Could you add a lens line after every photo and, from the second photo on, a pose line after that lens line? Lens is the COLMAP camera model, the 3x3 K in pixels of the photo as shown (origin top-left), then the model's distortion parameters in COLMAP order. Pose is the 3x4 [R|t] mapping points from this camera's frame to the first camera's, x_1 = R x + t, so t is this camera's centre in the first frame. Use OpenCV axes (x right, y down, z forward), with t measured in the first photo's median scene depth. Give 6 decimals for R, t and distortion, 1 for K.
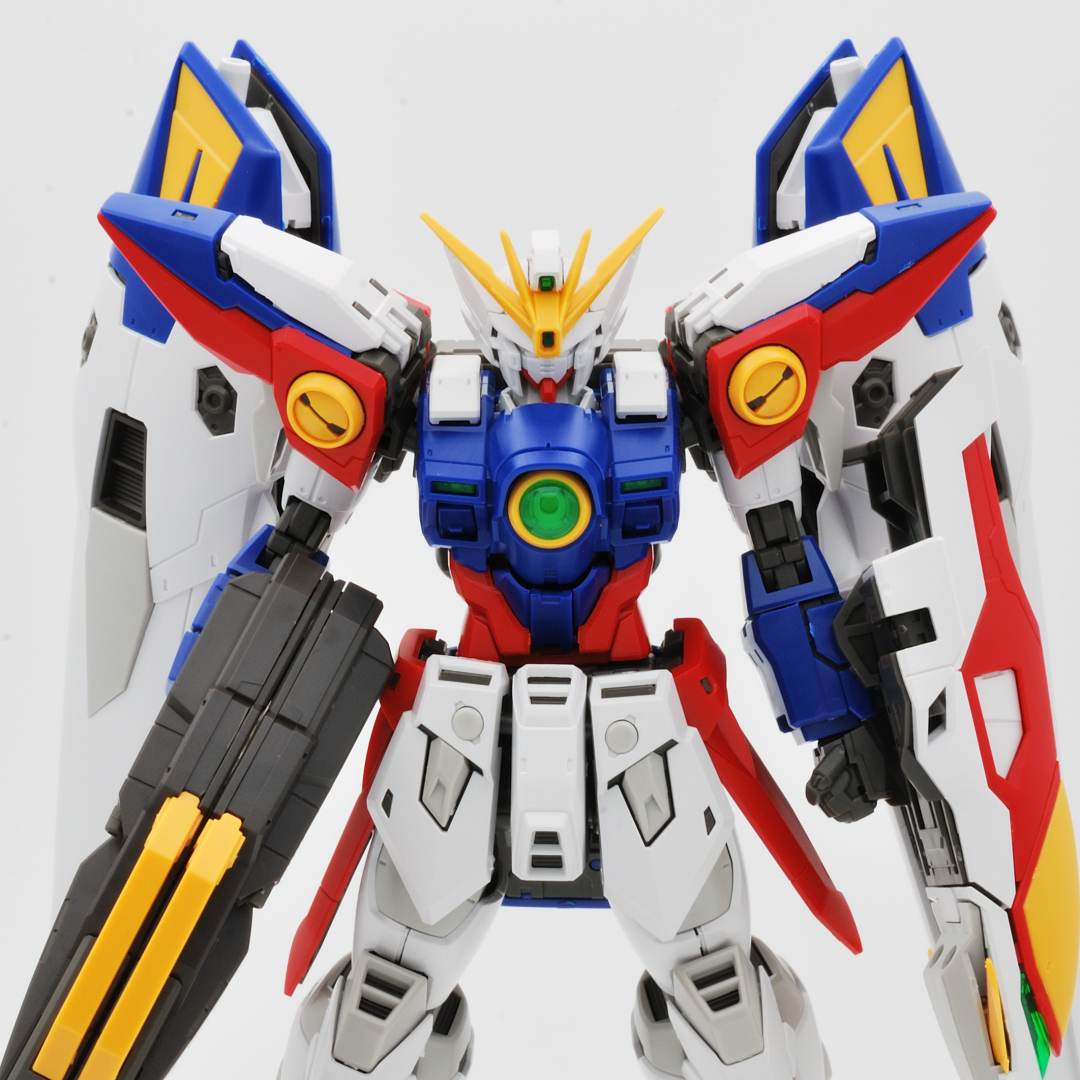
lens RADIAL K [[3346.4, 0, 524.2], [0, 3346.4, 565.2], [0, 0, 1]] dist [0.069975, 0.000000]
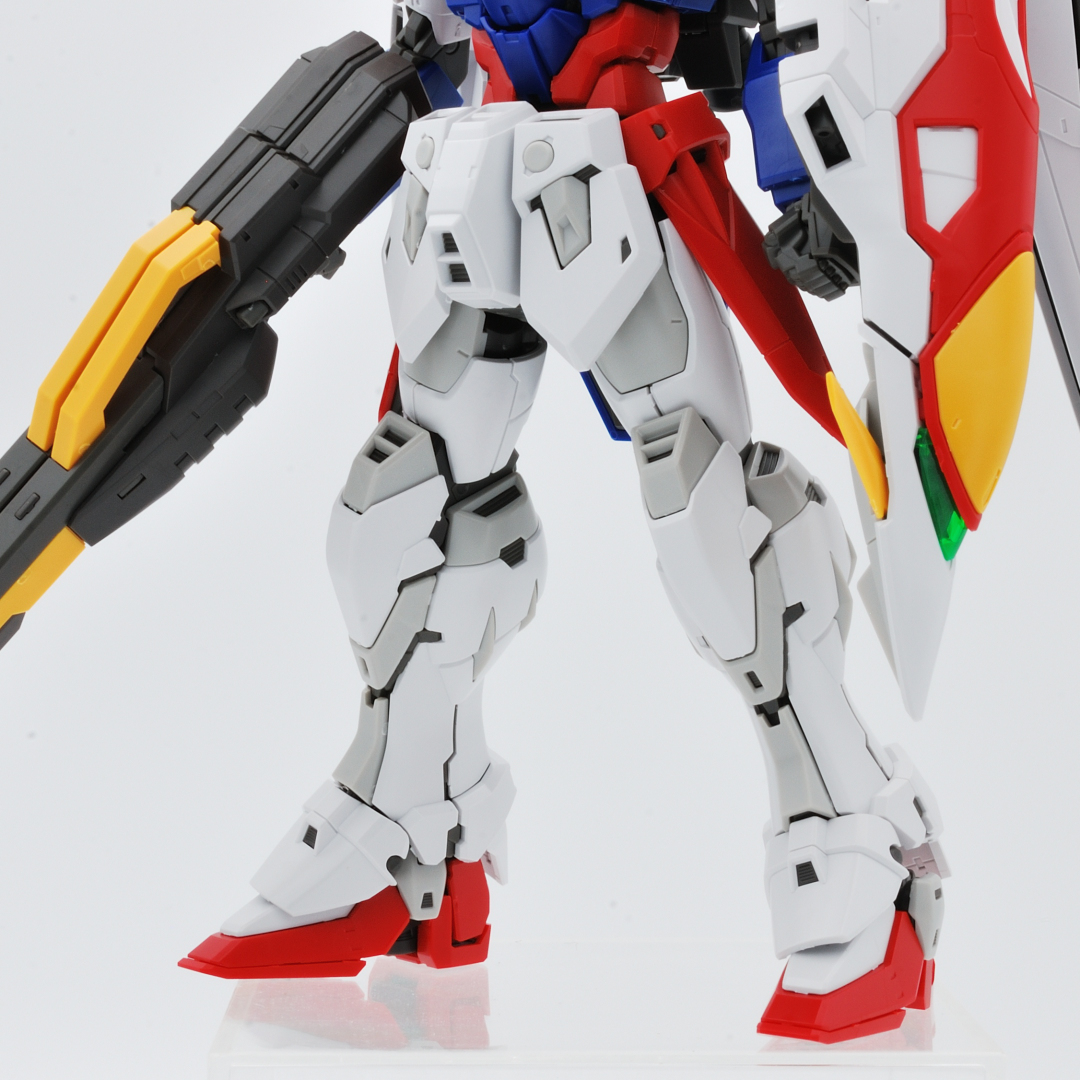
lens RADIAL K [[3346.4, 0, 556.1], [0, 3346.4, 588.0], [0, 0, 1]] dist [0.069975, 0.000000]
pose [[0.820353, 0.034915, -0.570791, 0.617868], [-0.145781, 0.977925, -0.149701, 0.330067], [0.552964, 0.206018, 0.807333, 0.195145]]
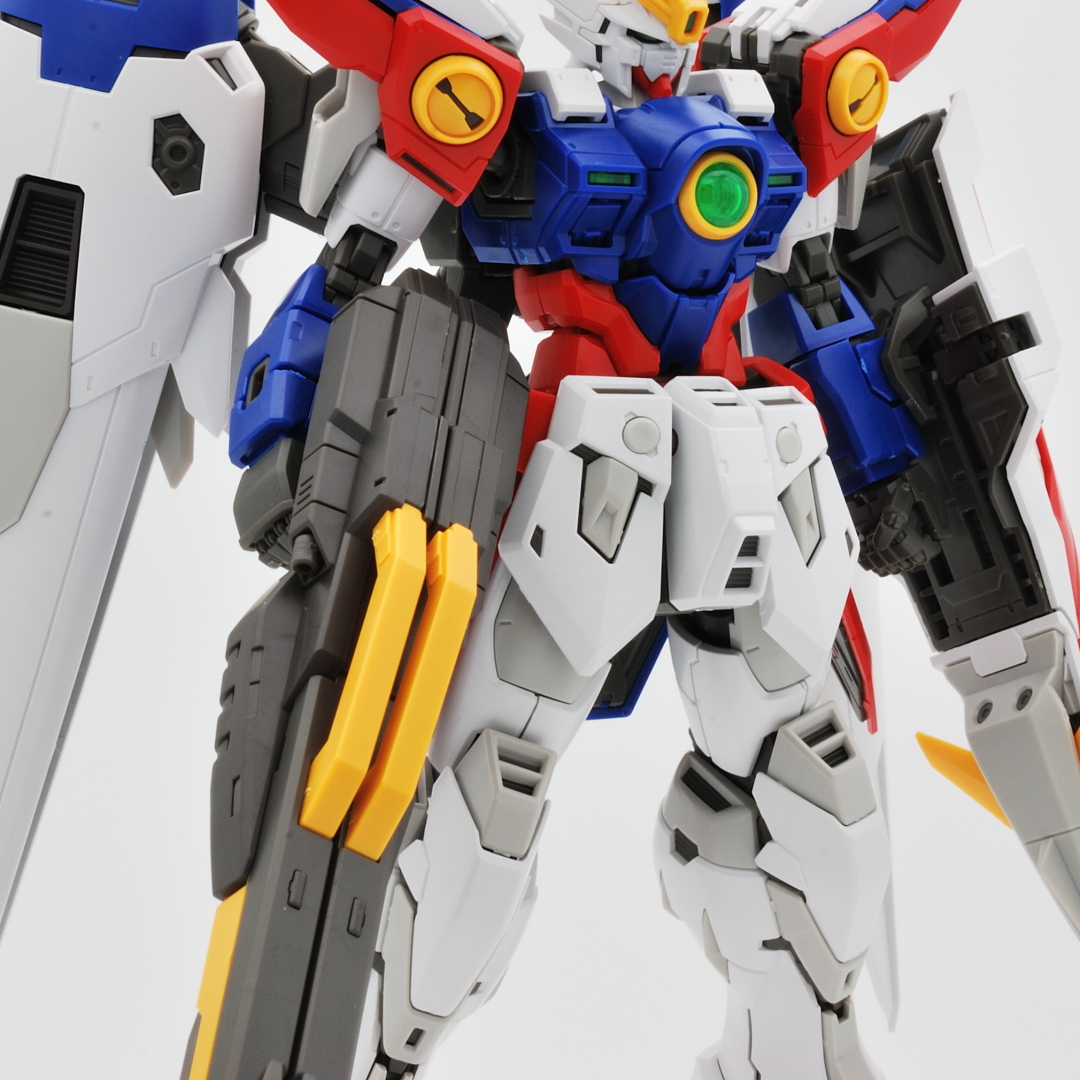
lens RADIAL K [[3802.6, 0, 581.0], [0, 3802.6, 435.0], [0, 0, 1]] dist [0.055955, 0.000000]
pose [[0.853341, -0.012373, 0.521207, -0.563047], [0.107862, 0.982279, -0.153278, 0.201485], [-0.510074, 0.187017, 0.839553, 0.138452]]
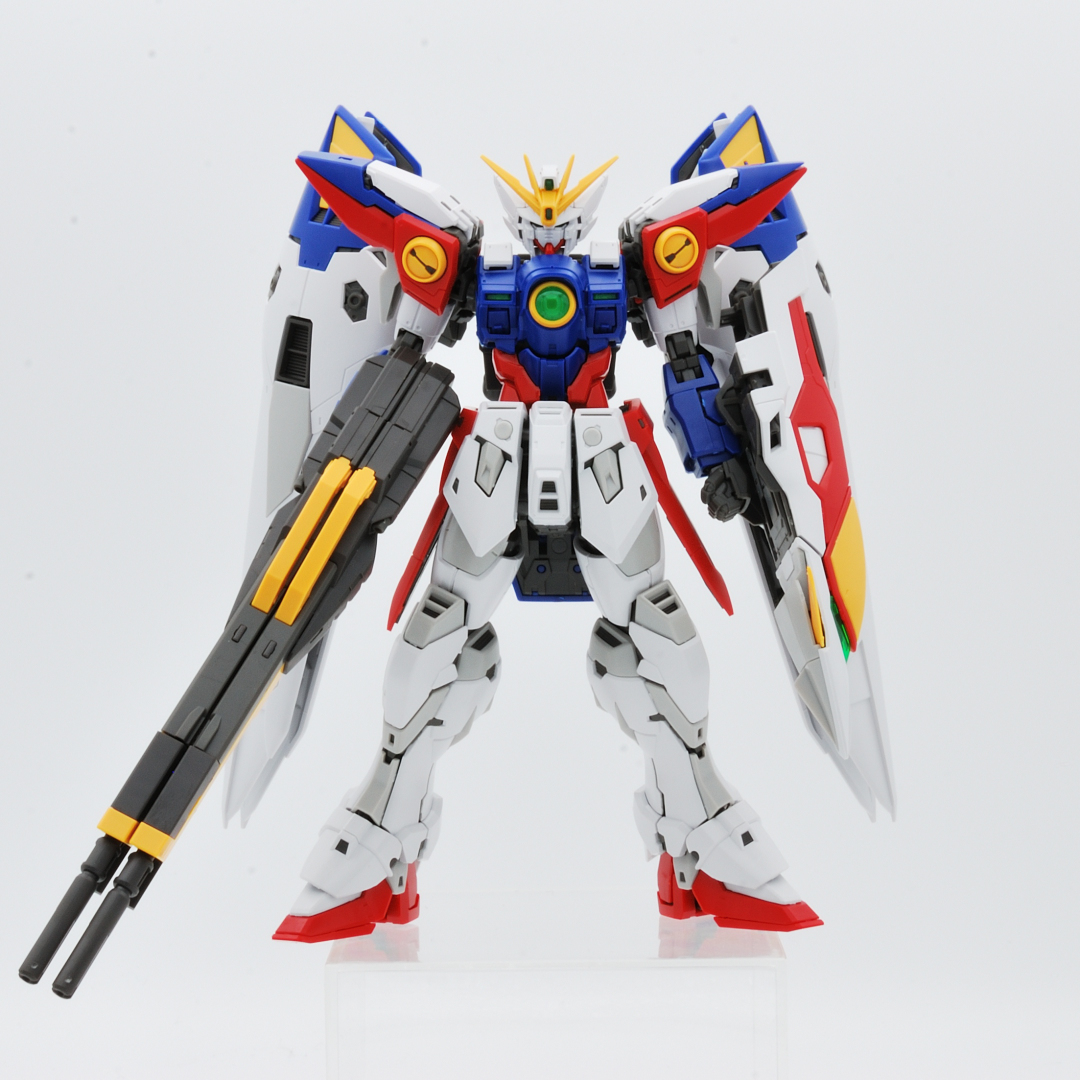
lens RADIAL K [[3346.4, 0, 537.8], [0, 3346.4, 543.8], [0, 0, 1]] dist [0.069975, 0.000000]
pose [[0.999924, 0.009951, 0.007214, -0.011035], [-0.007881, 0.969499, -0.244968, 0.523565], [-0.009431, 0.244893, 0.969504, -0.660842]]
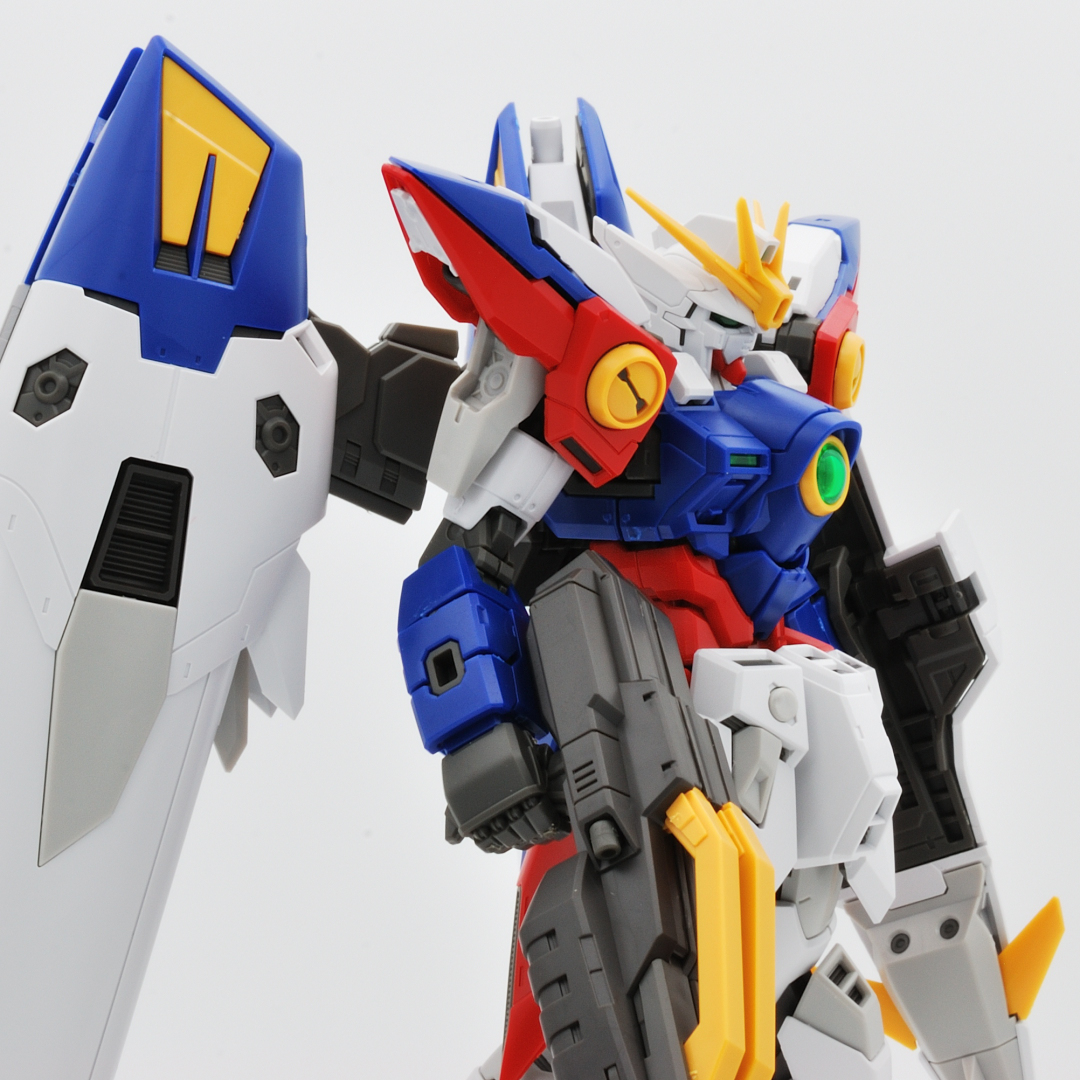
lens RADIAL K [[3802.6, 0, 617.8], [0, 3802.6, 475.8], [0, 0, 1]] dist [0.055955, 0.000000]
pose [[0.526669, -0.005754, 0.850051, -0.952195], [0.191405, 0.975101, -0.111989, 0.094894], [-0.828242, 0.221685, 0.514657, 0.460670]]
